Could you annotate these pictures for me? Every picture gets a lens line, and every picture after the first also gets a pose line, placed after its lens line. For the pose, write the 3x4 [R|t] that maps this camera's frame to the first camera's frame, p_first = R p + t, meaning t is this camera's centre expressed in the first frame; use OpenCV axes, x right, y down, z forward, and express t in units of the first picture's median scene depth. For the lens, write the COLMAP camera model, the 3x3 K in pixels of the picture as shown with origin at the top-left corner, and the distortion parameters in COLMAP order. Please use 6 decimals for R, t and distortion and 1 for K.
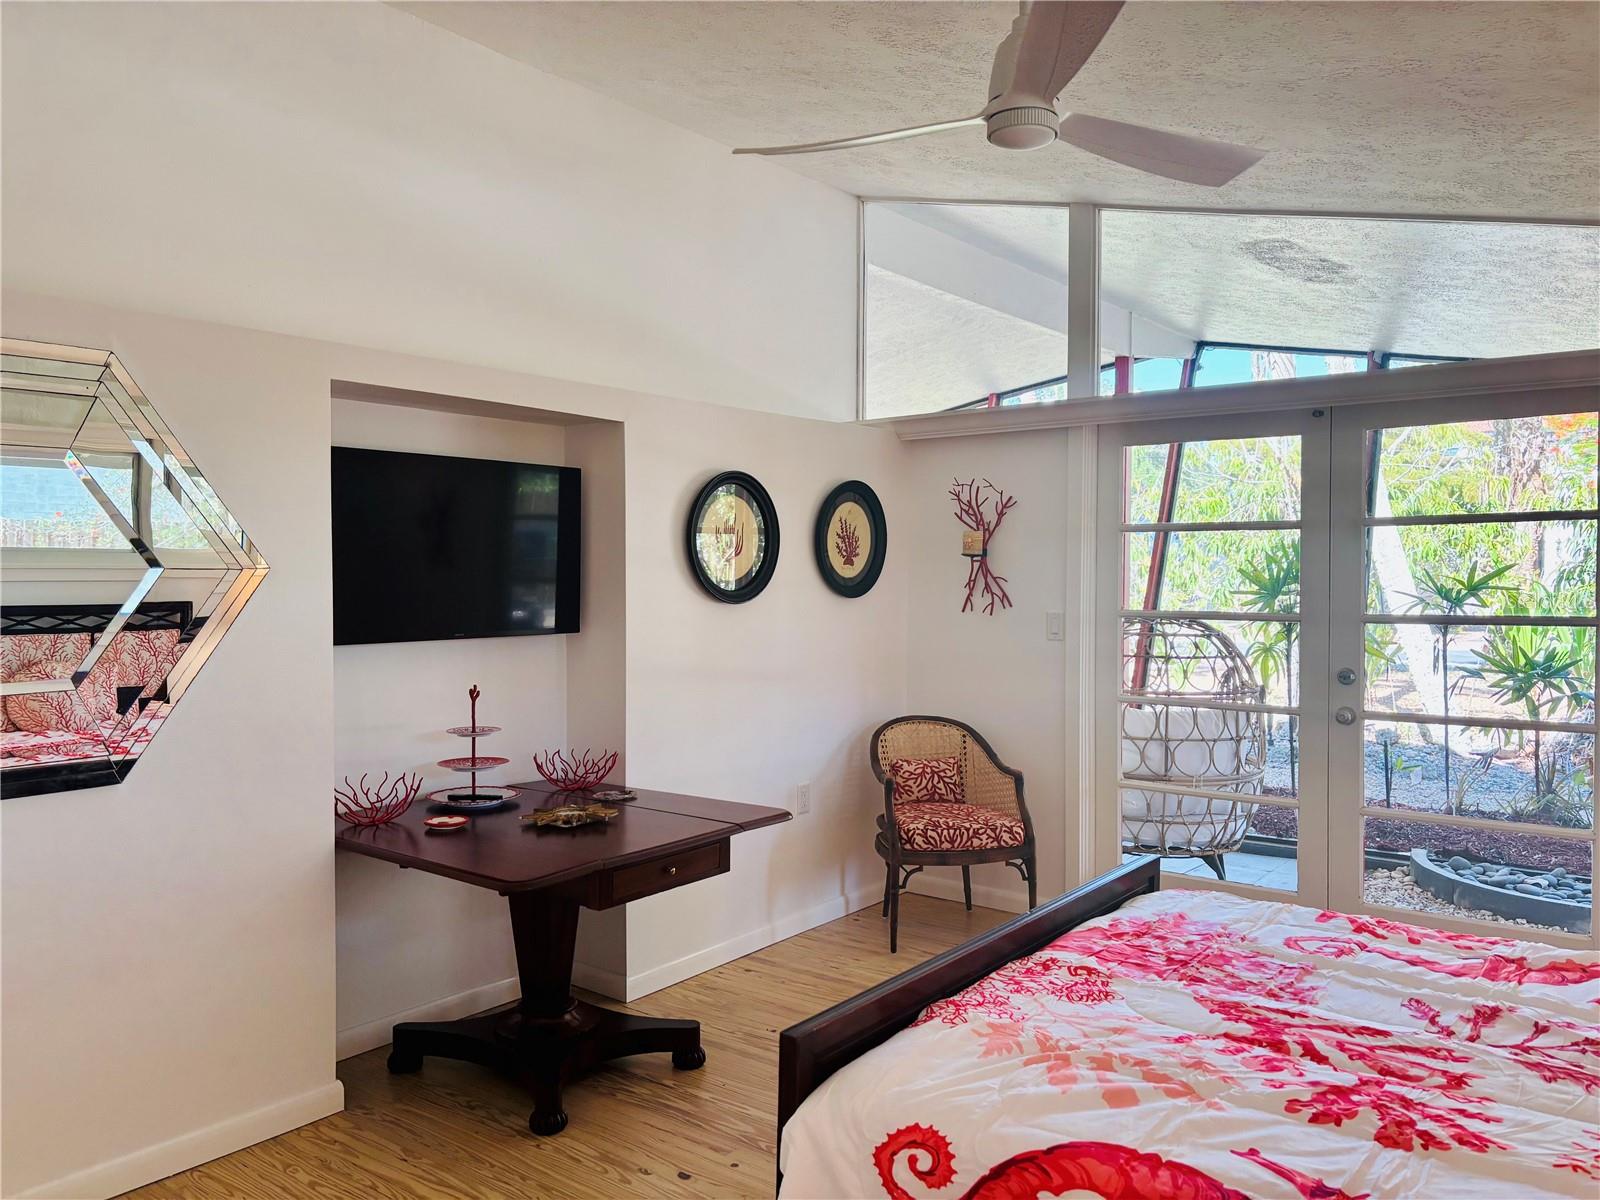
lens RADIAL K [[1215.5, 0, 809.9], [0, 1215.5, 594.4], [0, 0, 1]] dist [0.089021, -0.070563]
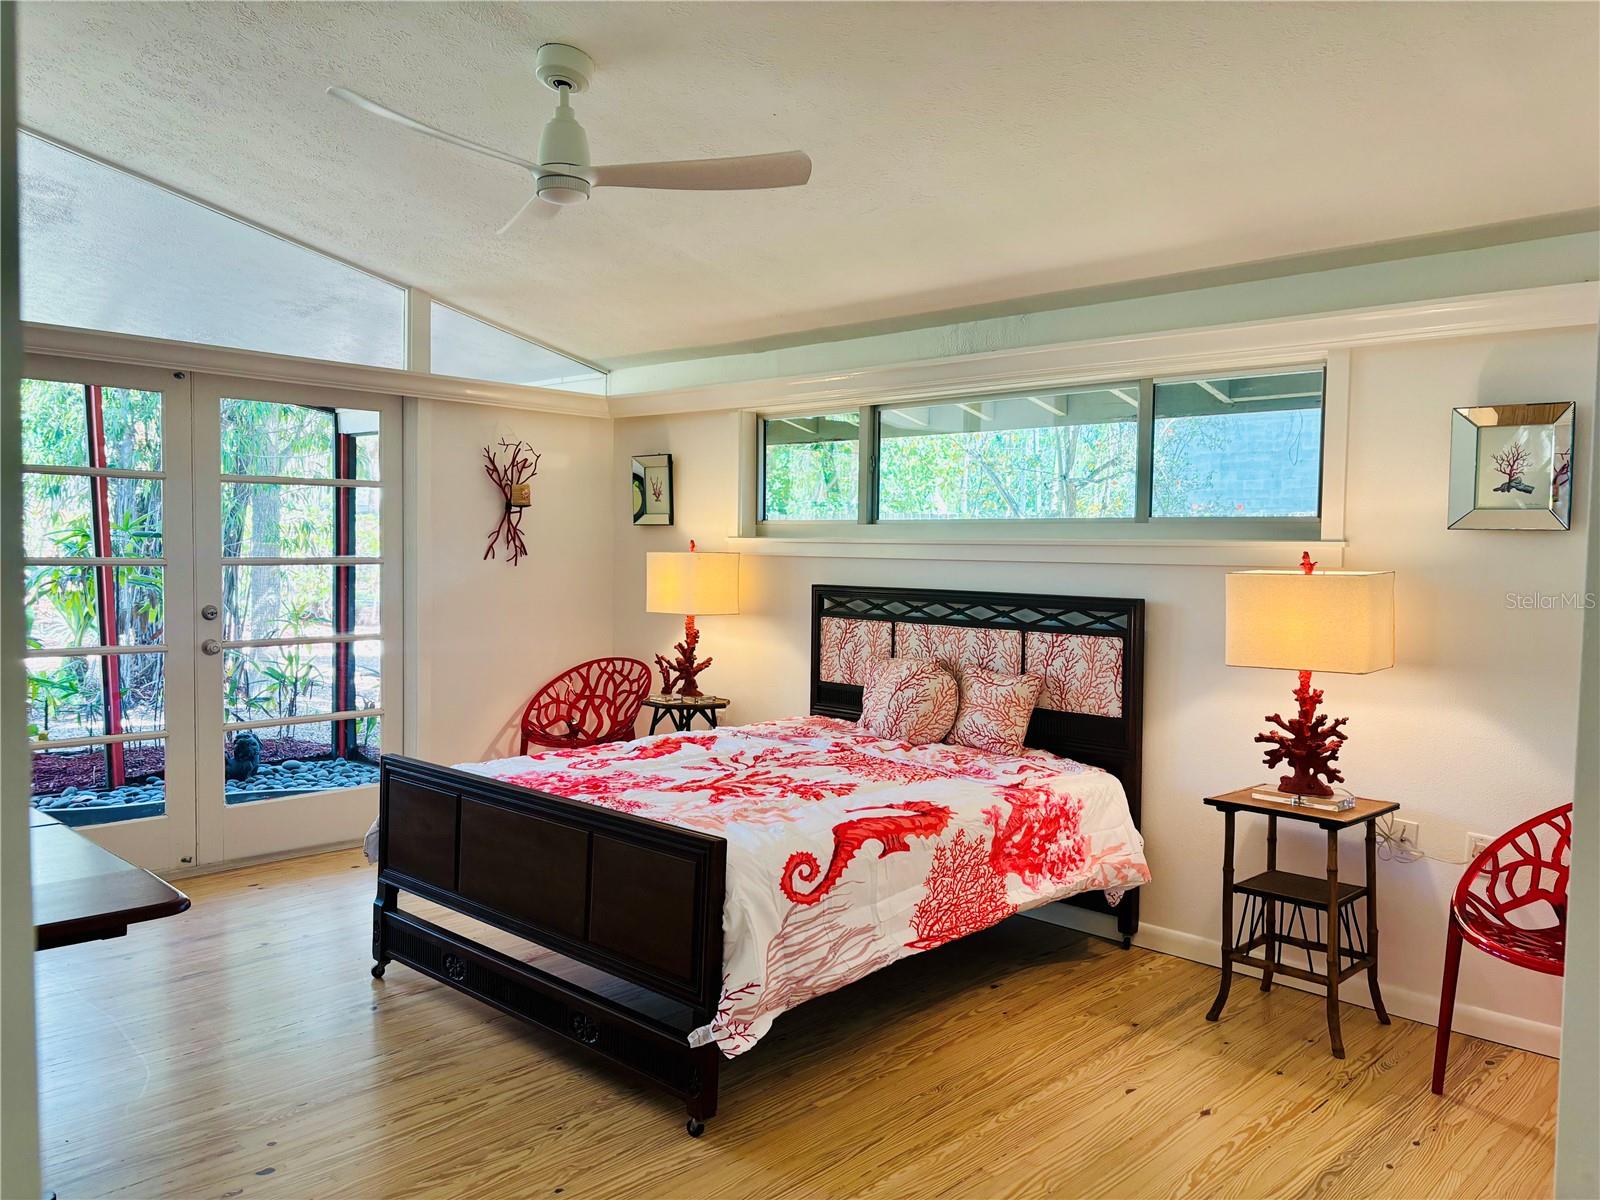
lens RADIAL K [[1215.5, 0, 810.3], [0, 1215.5, 603.8], [0, 0, 1]] dist [0.089021, -0.070563]
pose [[0.109140, -0.046427, 0.992942, -1.081230], [-0.010353, 0.998801, 0.047839, -0.003155], [-0.993972, -0.015501, 0.108529, 0.540473]]
